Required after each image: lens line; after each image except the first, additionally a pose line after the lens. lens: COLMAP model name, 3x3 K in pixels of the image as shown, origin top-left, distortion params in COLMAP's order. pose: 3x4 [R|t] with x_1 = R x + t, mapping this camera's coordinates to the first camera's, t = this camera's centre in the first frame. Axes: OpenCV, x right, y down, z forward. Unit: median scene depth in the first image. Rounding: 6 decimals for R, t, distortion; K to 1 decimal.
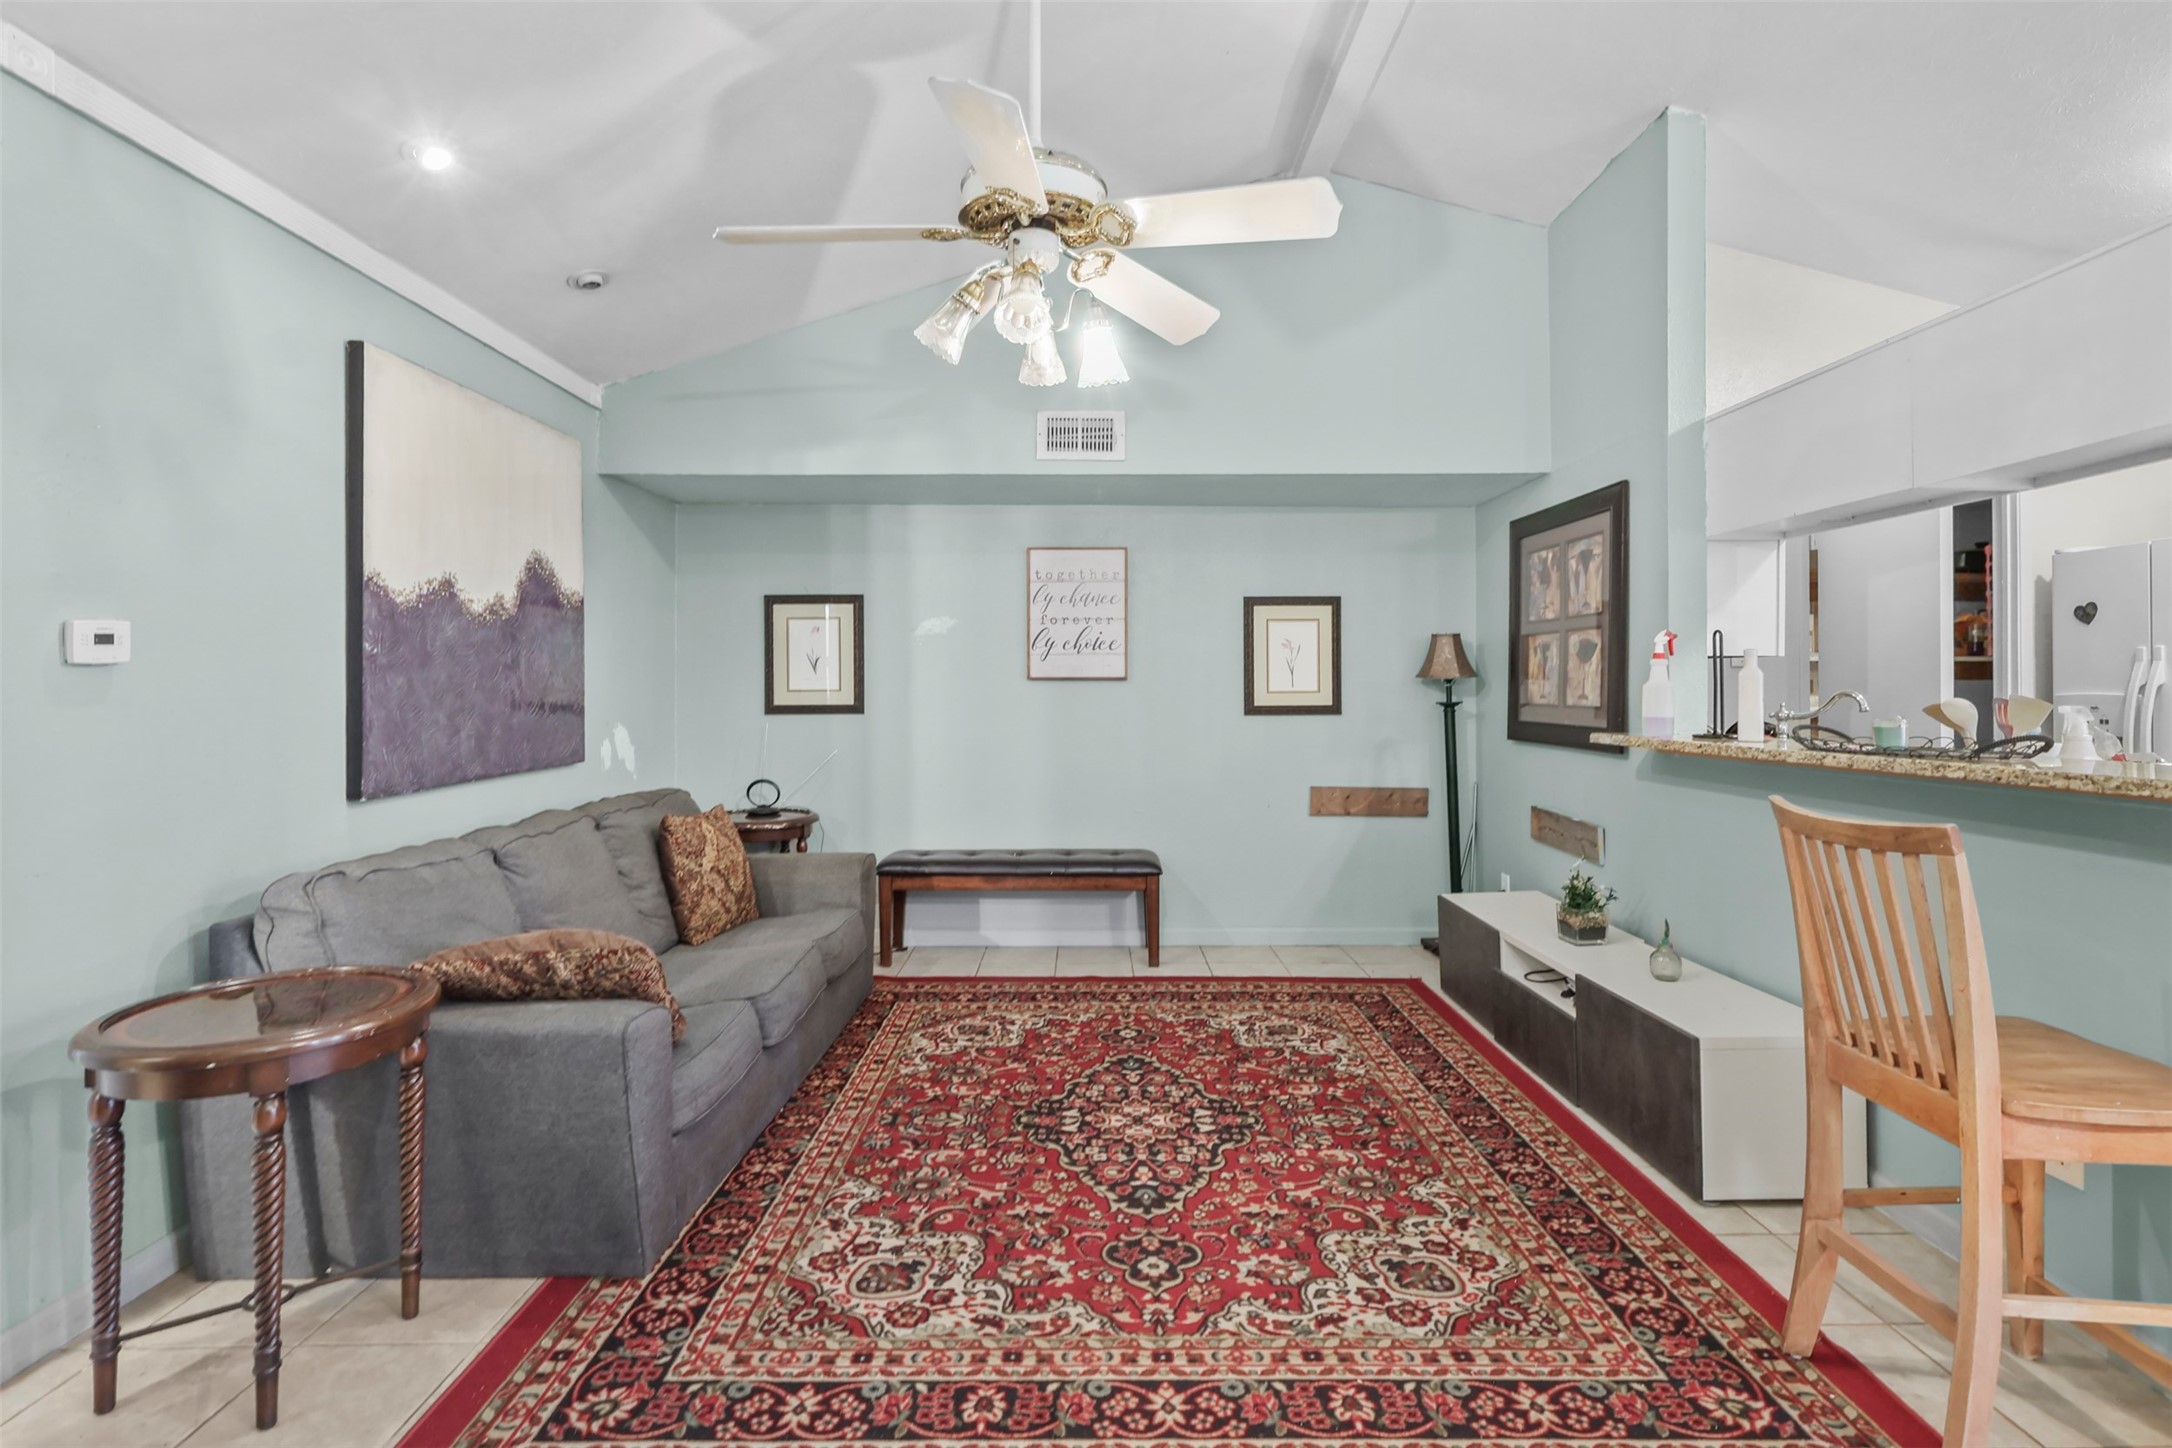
lens RADIAL K [[999.8, 0, 1074.1], [0, 999.8, 692.6], [0, 0, 1]] dist [-0.000522, 0.002027]
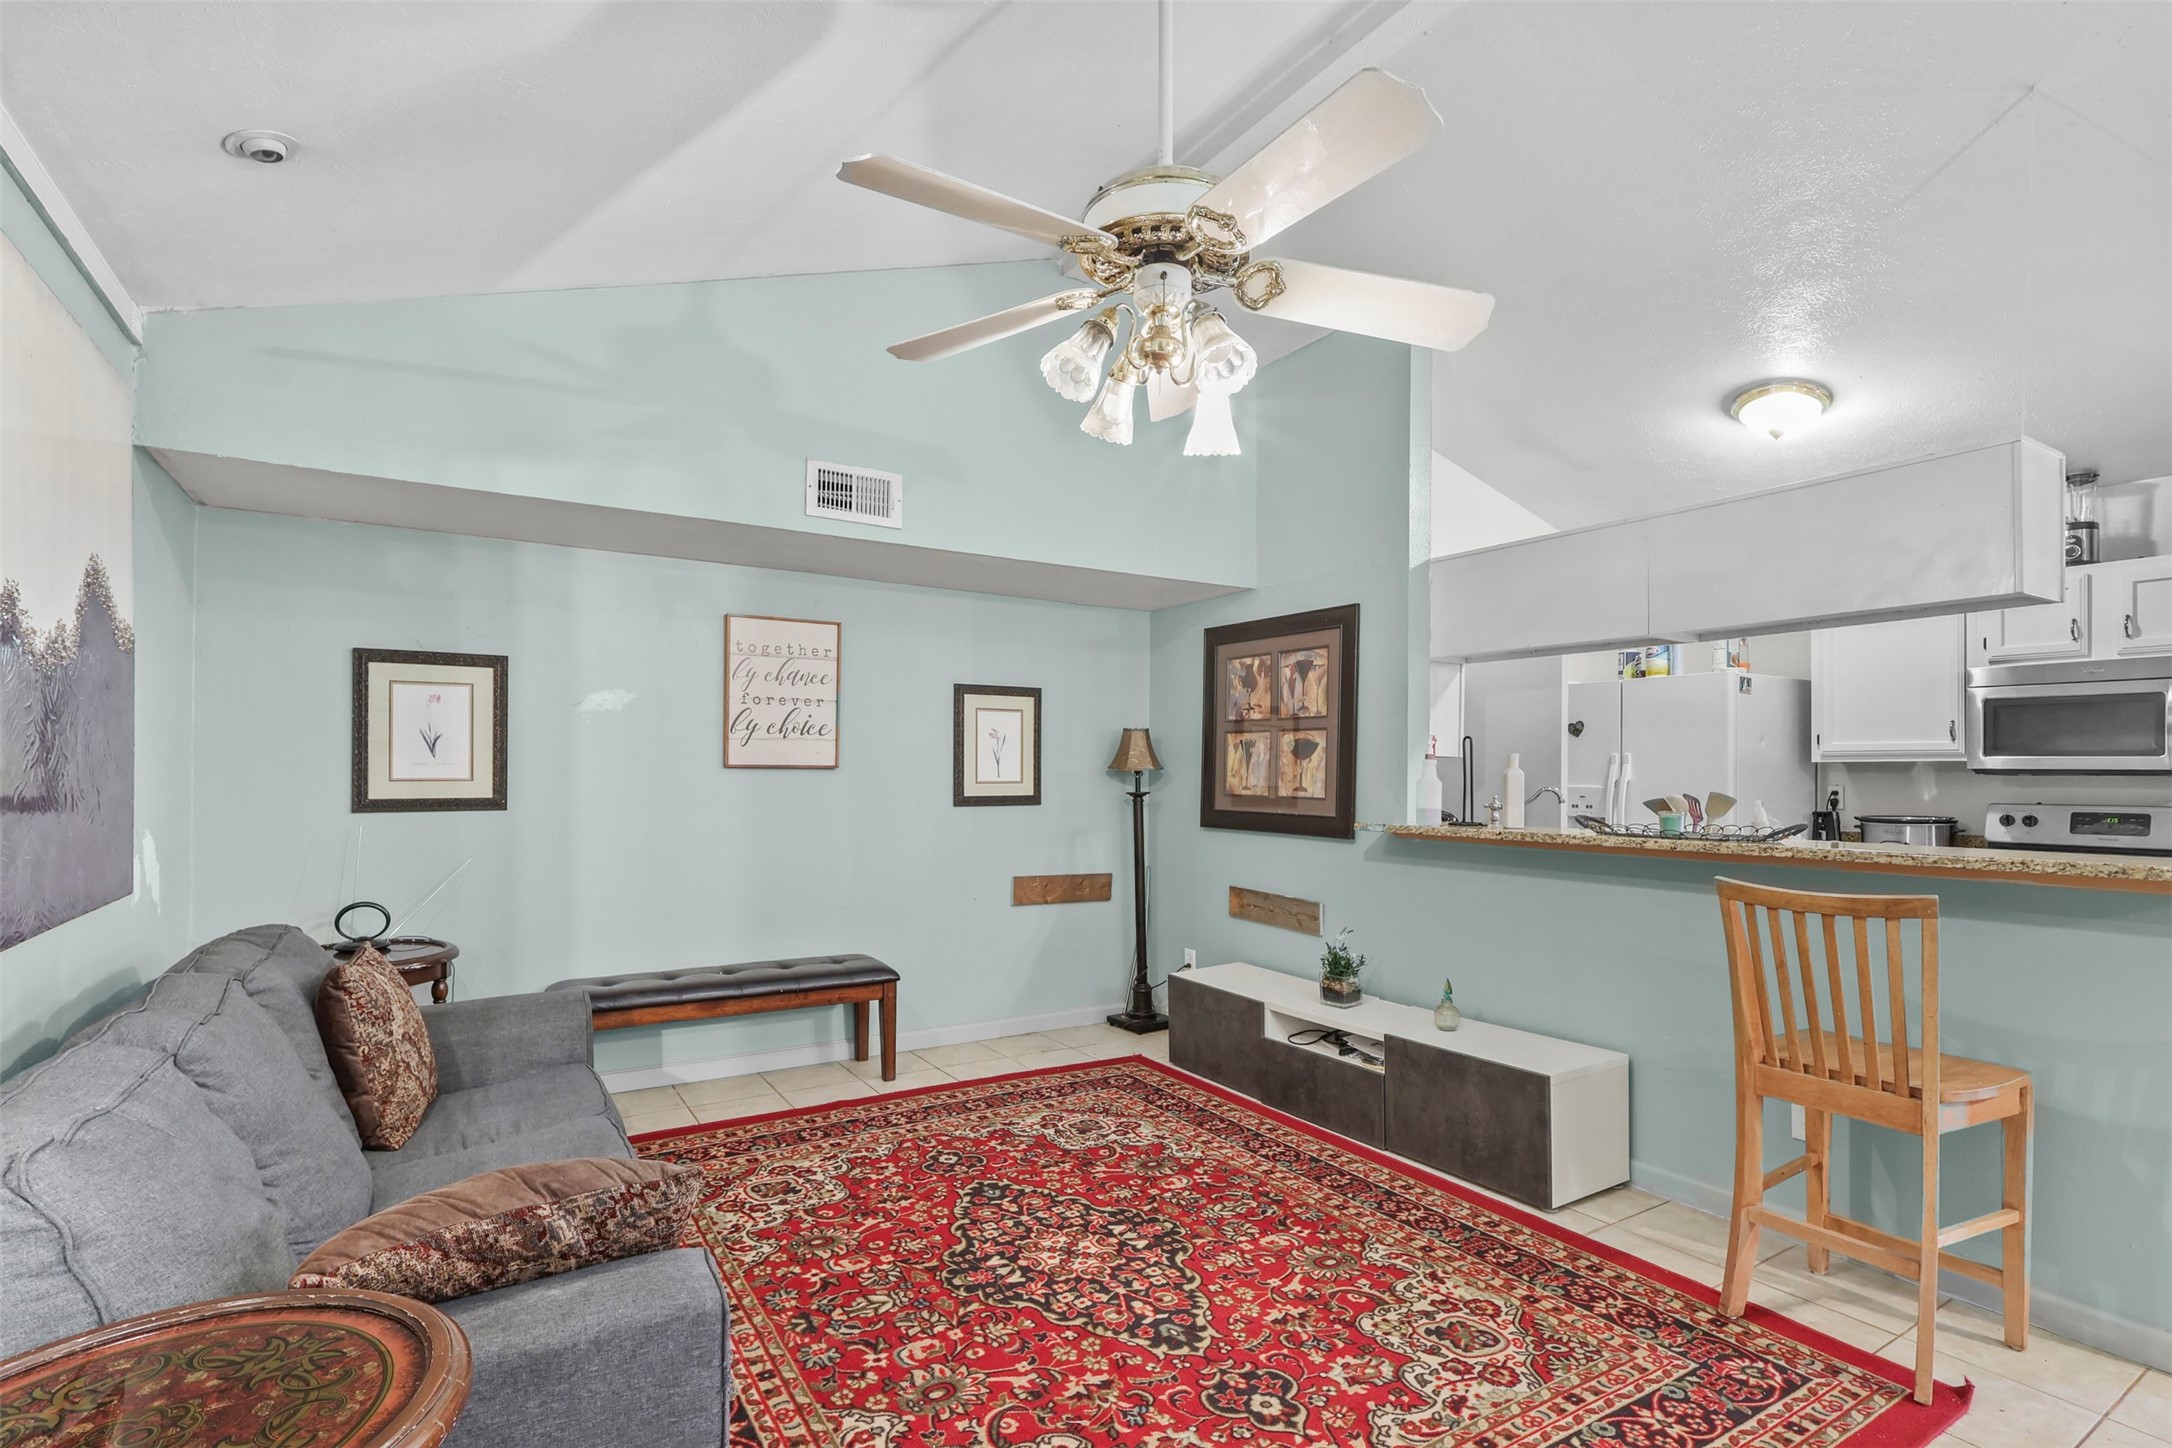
lens RADIAL K [[999.8, 0, 1007.6], [0, 999.8, 777.8], [0, 0, 1]] dist [-0.000522, 0.002027]
pose [[0.865692, 0.002951, 0.500569, -0.355897], [-0.004835, 0.999985, 0.002467, -0.009904], [-0.500554, -0.004556, 0.865693, 0.182816]]
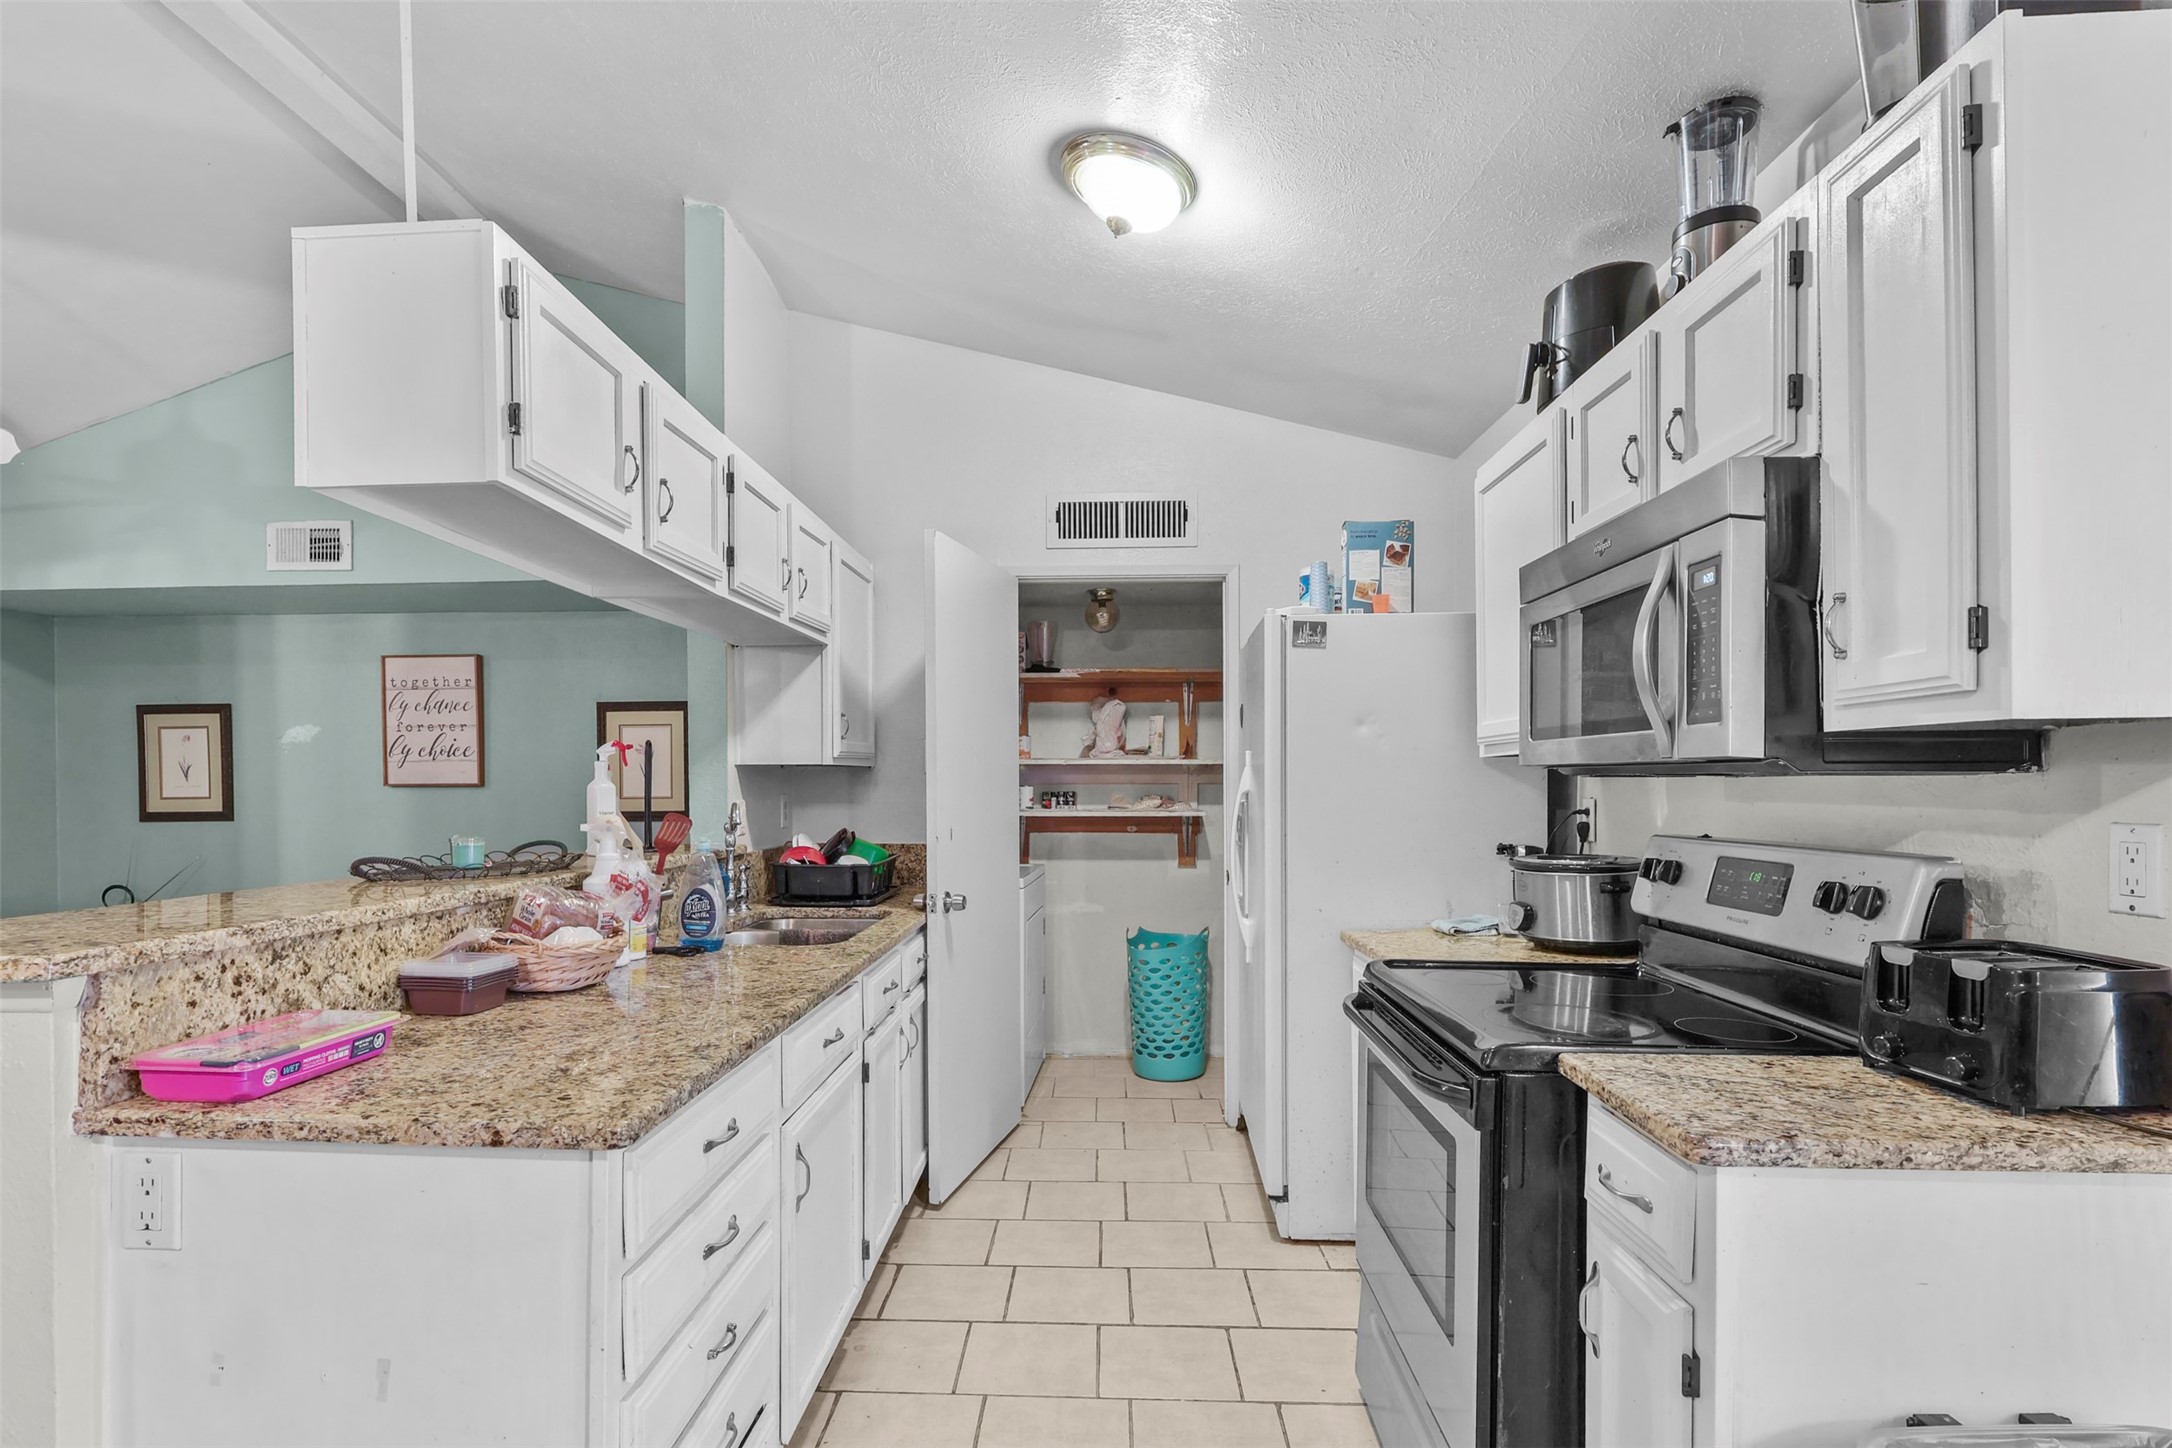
lens RADIAL K [[999.8, 0, 1045.4], [0, 999.8, 810.2], [0, 0, 1]] dist [-0.000522, 0.002027]
pose [[0.998561, -0.003672, -0.053503, 0.899009], [0.004867, 0.999741, 0.022226, -0.010852], [0.053408, -0.022454, 0.998320, 0.032366]]
